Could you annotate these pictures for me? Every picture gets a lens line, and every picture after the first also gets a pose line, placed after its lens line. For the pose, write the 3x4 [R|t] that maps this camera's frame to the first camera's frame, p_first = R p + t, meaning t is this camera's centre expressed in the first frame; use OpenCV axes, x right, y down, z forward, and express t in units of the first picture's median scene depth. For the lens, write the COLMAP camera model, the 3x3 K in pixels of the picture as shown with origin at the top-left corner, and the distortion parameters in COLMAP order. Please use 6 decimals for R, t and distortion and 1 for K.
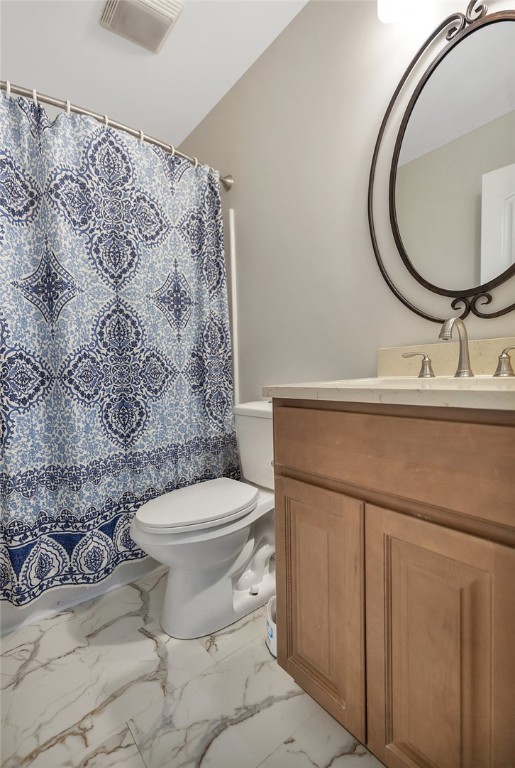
lens RADIAL K [[355.9, 0, 243.8], [0, 355.9, 392.2], [0, 0, 1]] dist [0.004059, -0.001460]
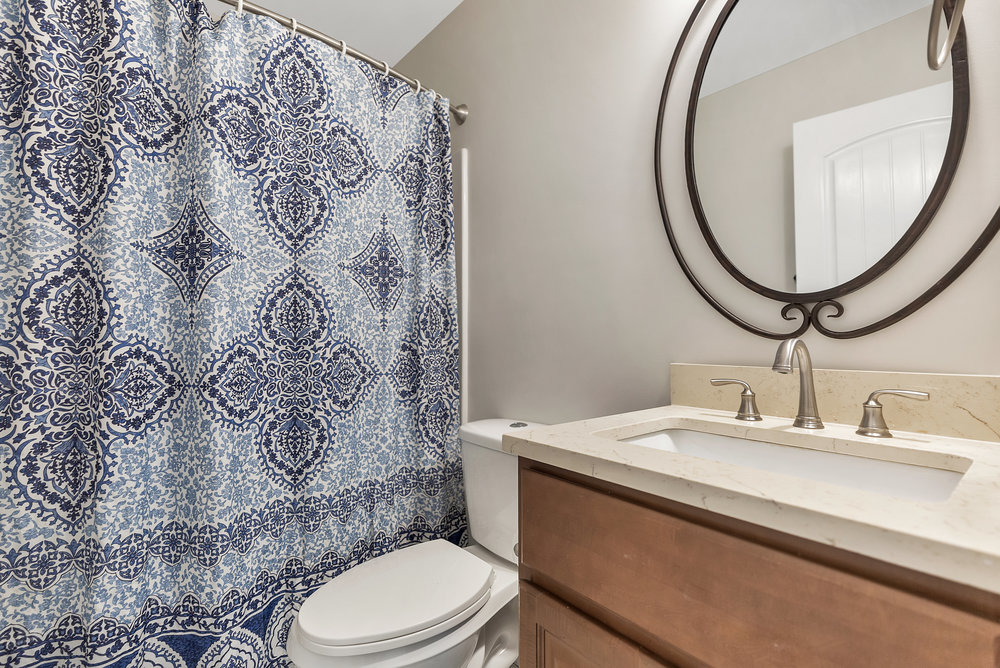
lens RADIAL K [[463.4, 0, 503.8], [0, 463.4, 335.1], [0, 0, 1]] dist [0.004059, -0.001460]
pose [[0.997989, 0.025299, 0.058113, 0.000577], [-0.020642, 0.996631, -0.079378, -0.073670], [-0.059925, 0.078019, 0.995149, 0.091958]]
